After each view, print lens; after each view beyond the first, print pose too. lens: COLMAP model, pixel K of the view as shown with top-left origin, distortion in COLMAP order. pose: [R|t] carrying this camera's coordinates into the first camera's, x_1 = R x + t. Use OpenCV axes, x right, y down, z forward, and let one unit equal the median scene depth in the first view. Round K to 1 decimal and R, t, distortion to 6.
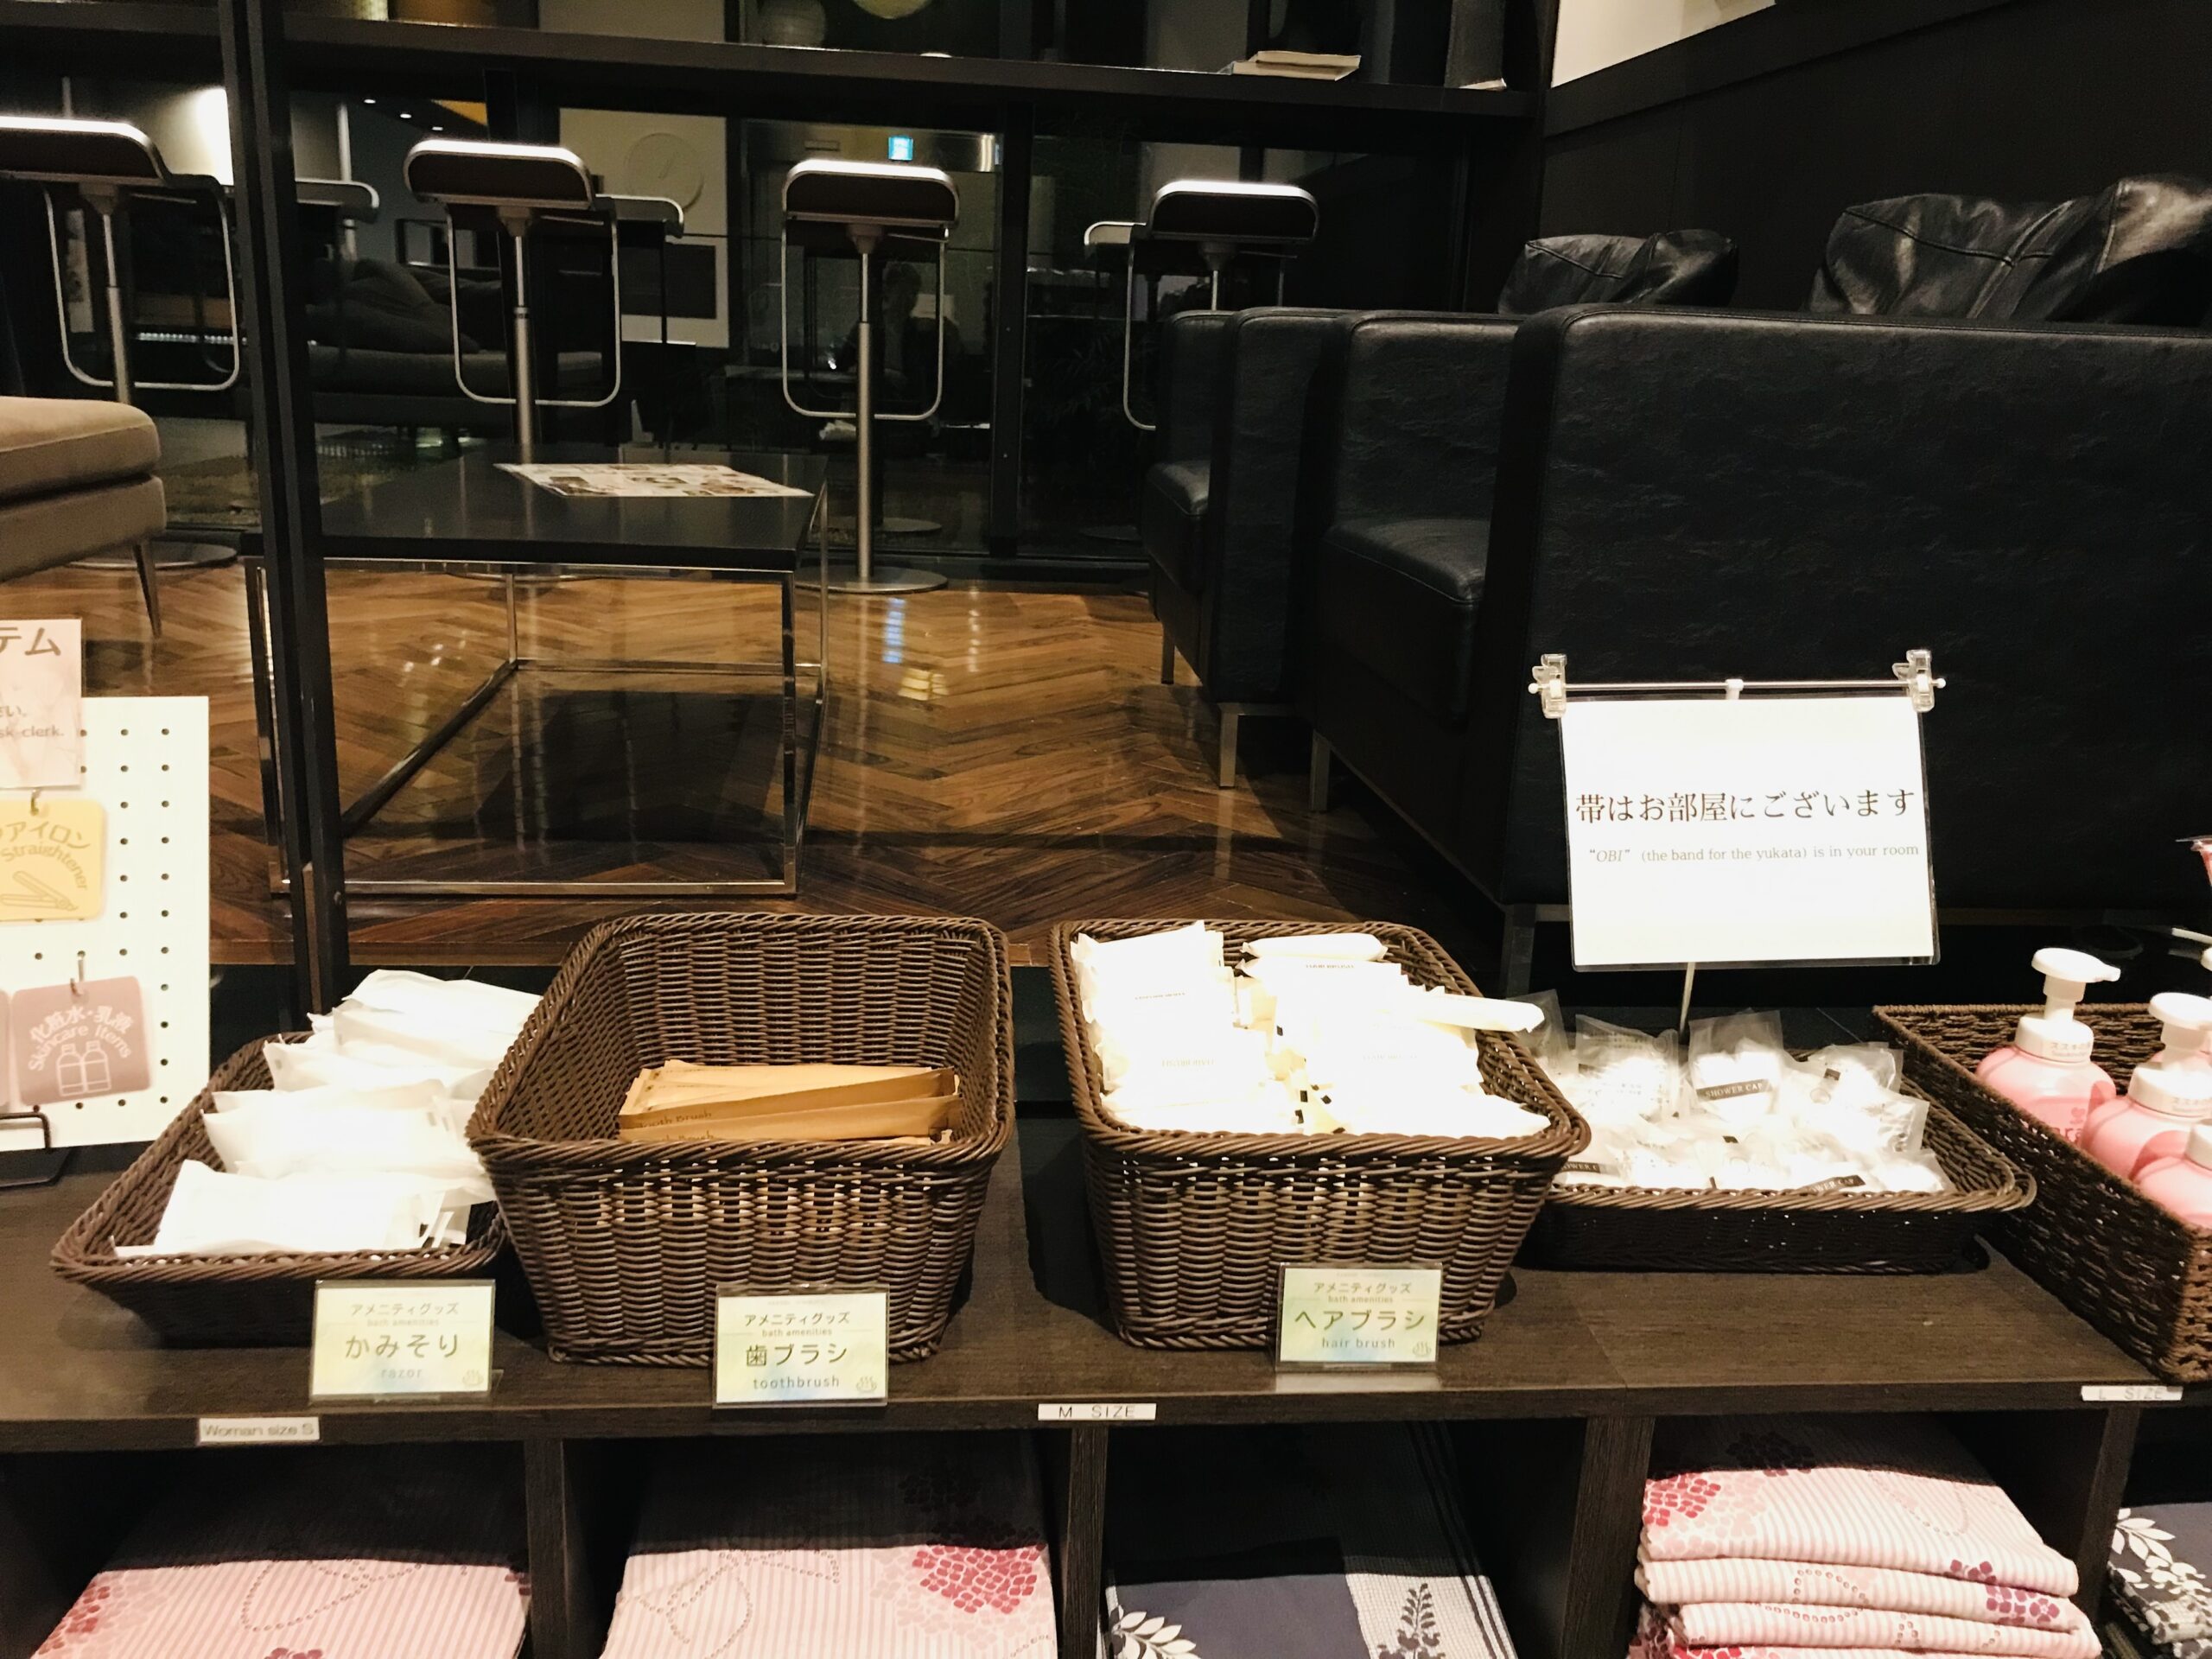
lens RADIAL K [[1822.7, 0, 1092.6], [0, 1822.7, 836.3], [0, 0, 1]] dist [0.031127, -0.006845]
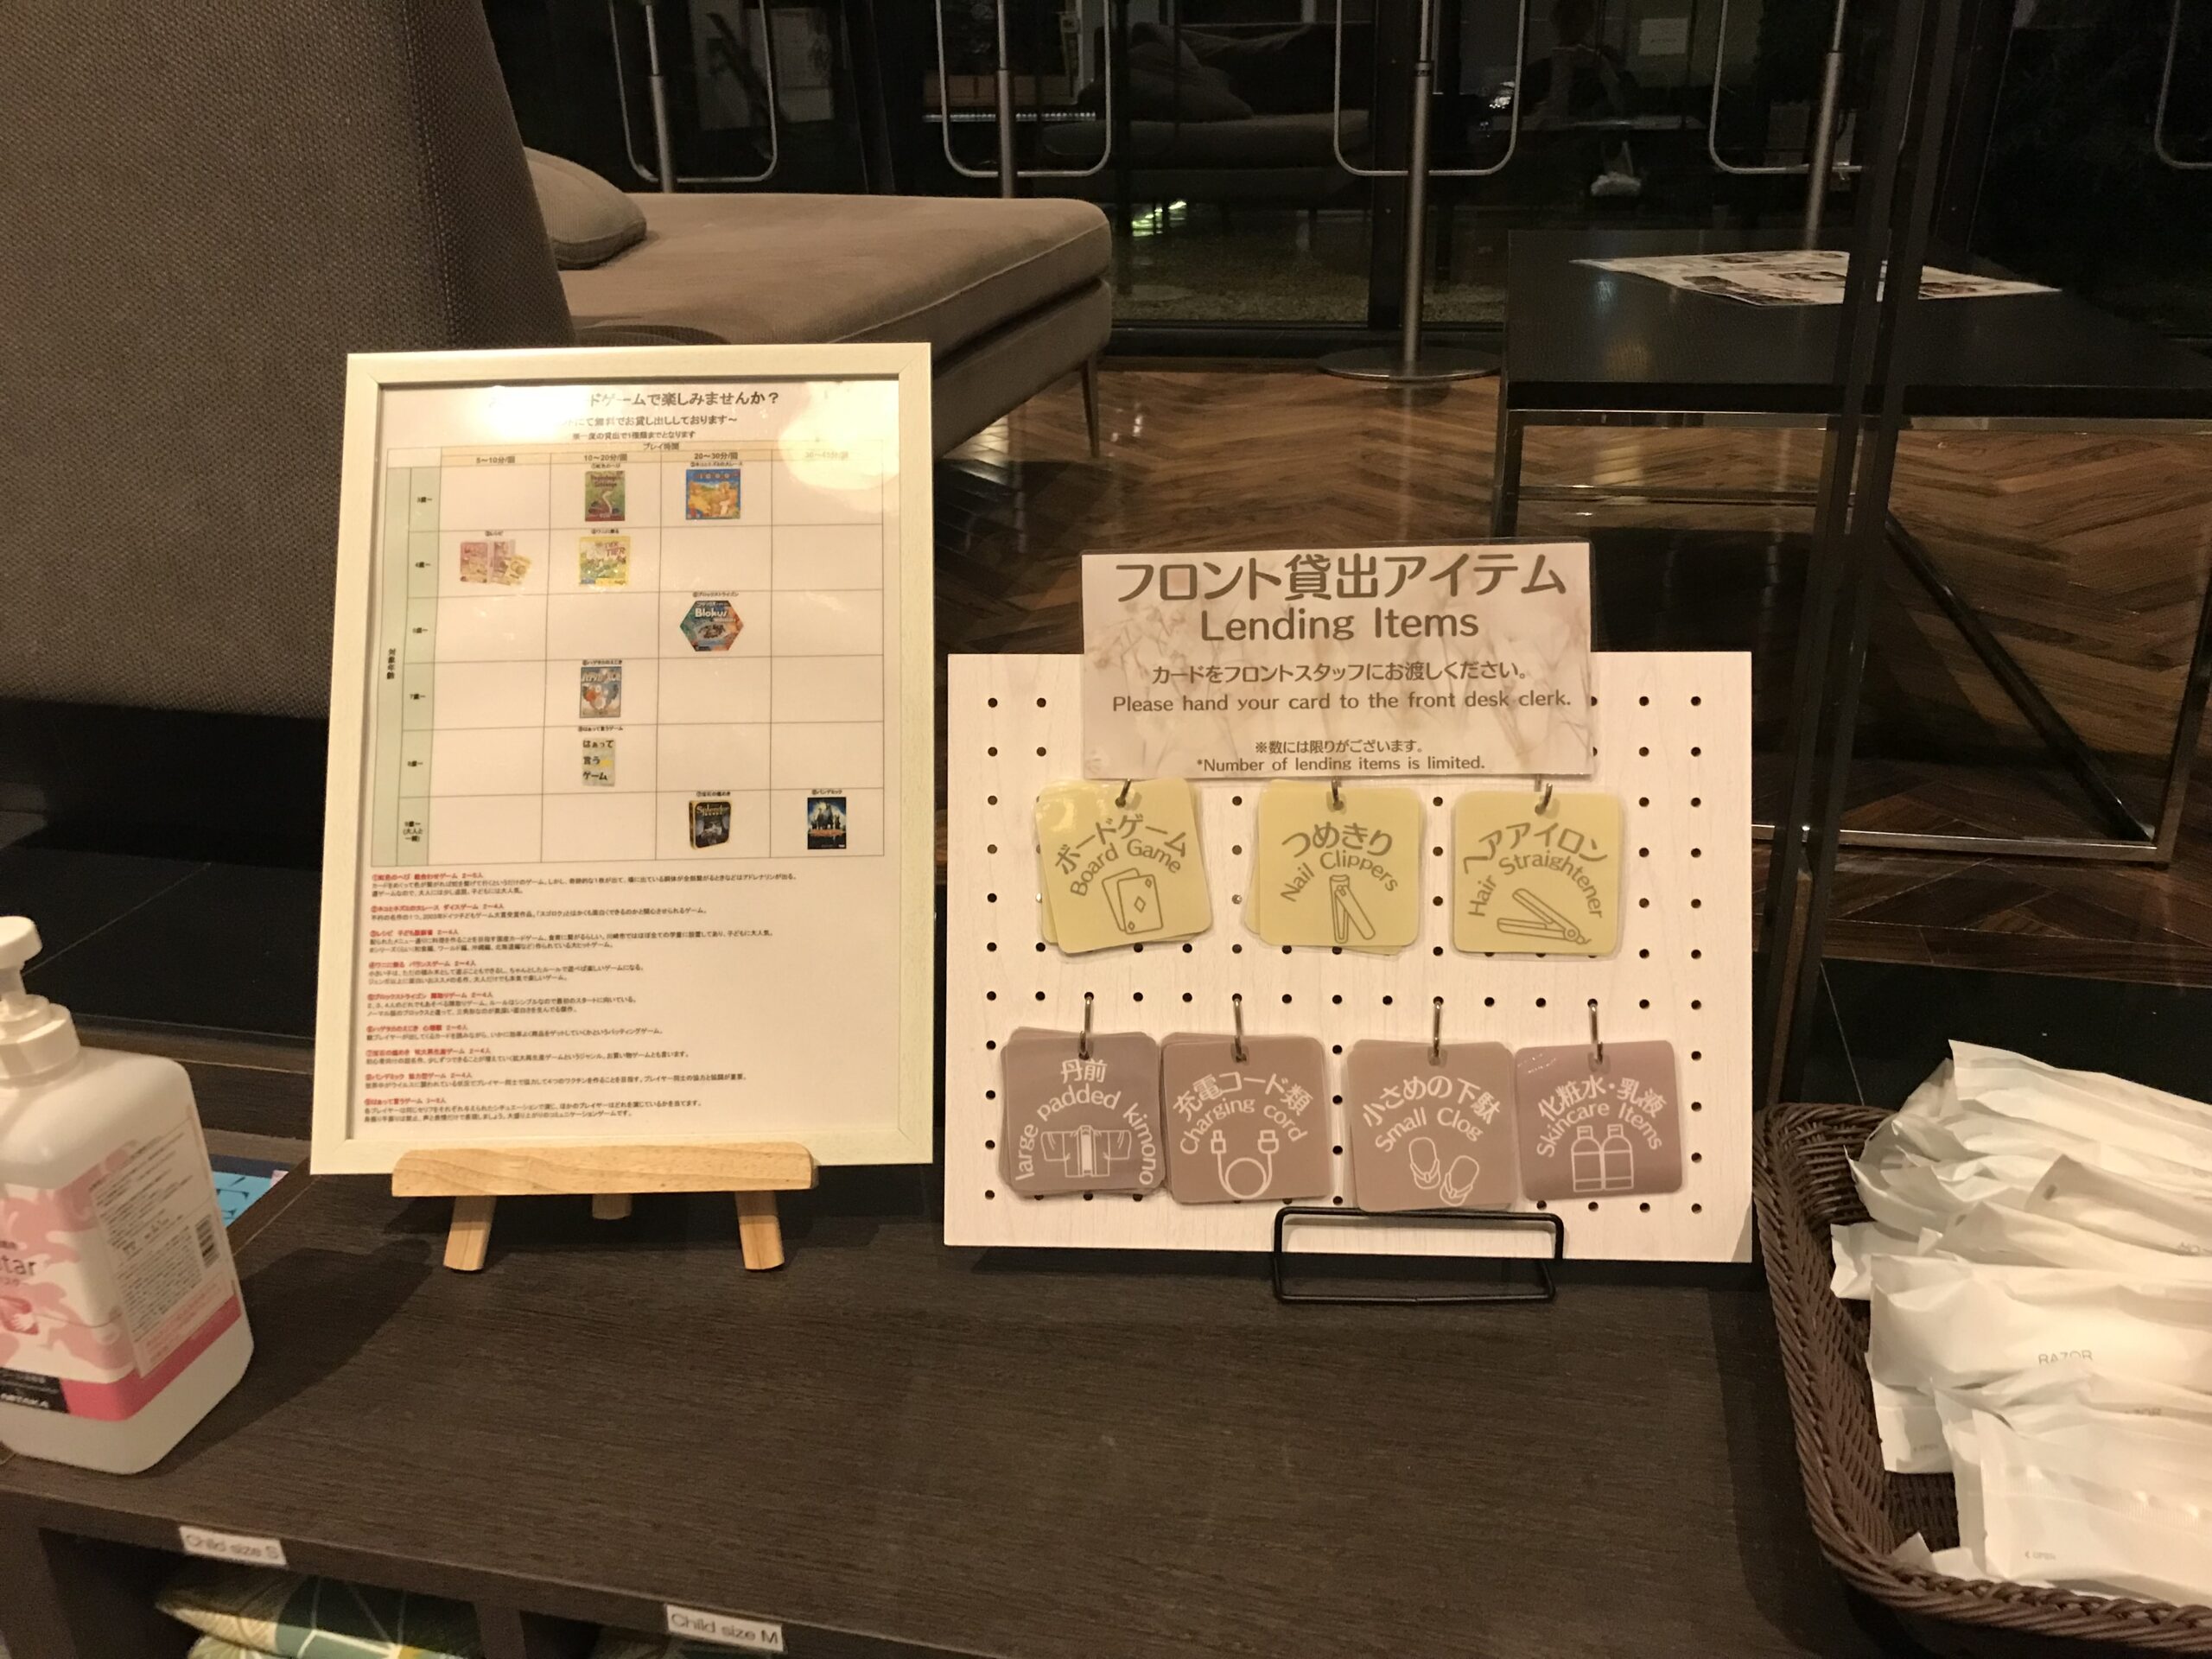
lens RADIAL K [[1822.7, 0, 1108.5], [0, 1822.7, 836.4], [0, 0, 1]] dist [0.031127, -0.006845]
pose [[0.947005, 0.070379, -0.313414, -0.507302], [-0.030808, 0.991105, 0.129468, -0.092723], [0.319738, -0.112952, 0.940750, 0.246713]]
